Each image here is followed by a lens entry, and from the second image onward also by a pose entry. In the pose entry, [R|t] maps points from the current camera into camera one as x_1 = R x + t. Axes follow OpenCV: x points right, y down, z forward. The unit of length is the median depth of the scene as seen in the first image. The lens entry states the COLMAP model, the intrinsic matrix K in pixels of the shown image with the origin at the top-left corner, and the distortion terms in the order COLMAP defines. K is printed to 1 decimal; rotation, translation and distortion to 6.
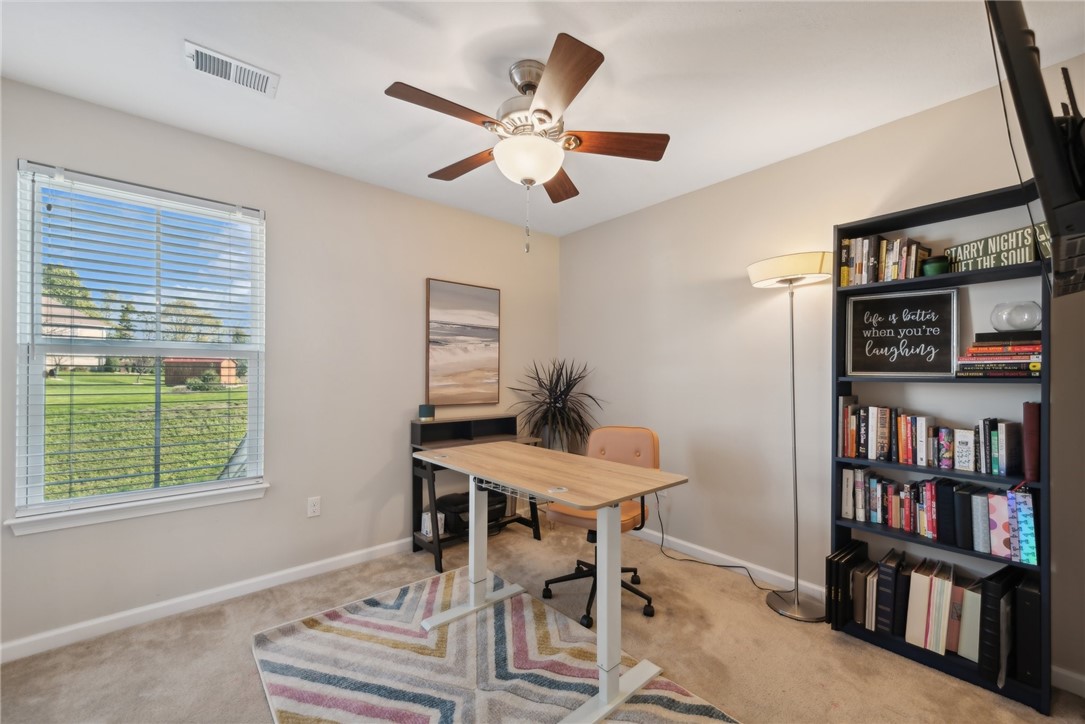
lens RADIAL K [[445.1, 0, 543.2], [0, 445.1, 367.0], [0, 0, 1]] dist [0.015930, -0.007208]
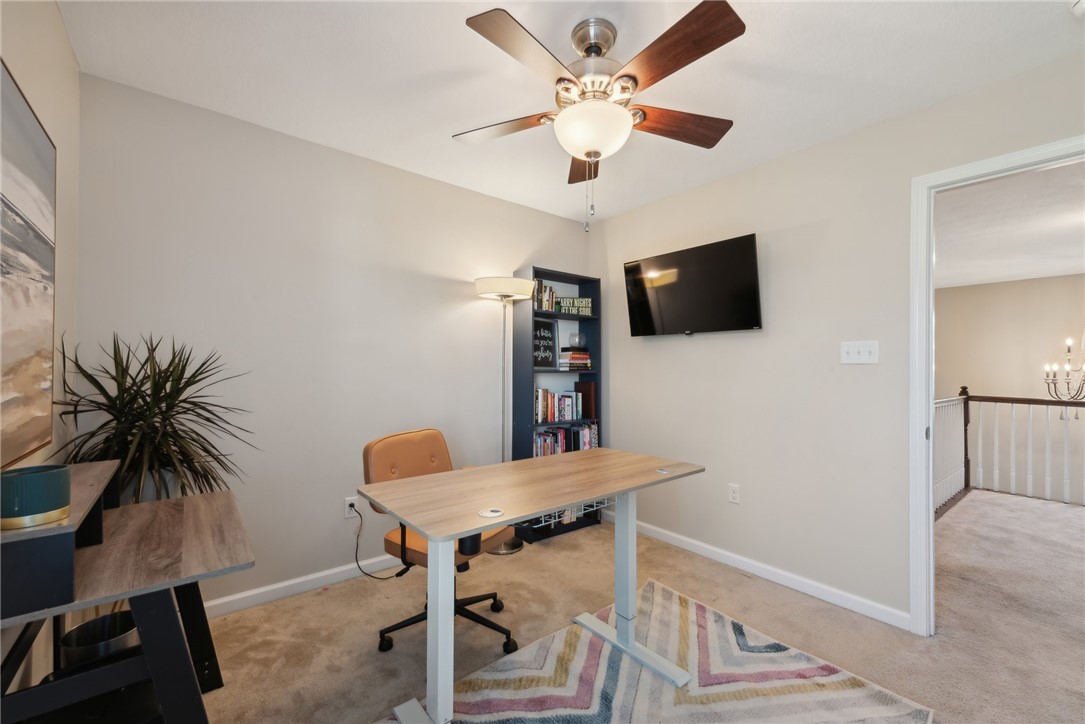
lens RADIAL K [[445.1, 0, 543.2], [0, 445.1, 367.0], [0, 0, 1]] dist [0.015930, -0.007208]
pose [[0.009239, 0.006237, 0.999938, -0.877525], [-0.015831, 0.999856, -0.006090, 0.022924], [-0.999832, -0.015774, 0.009337, 1.043562]]
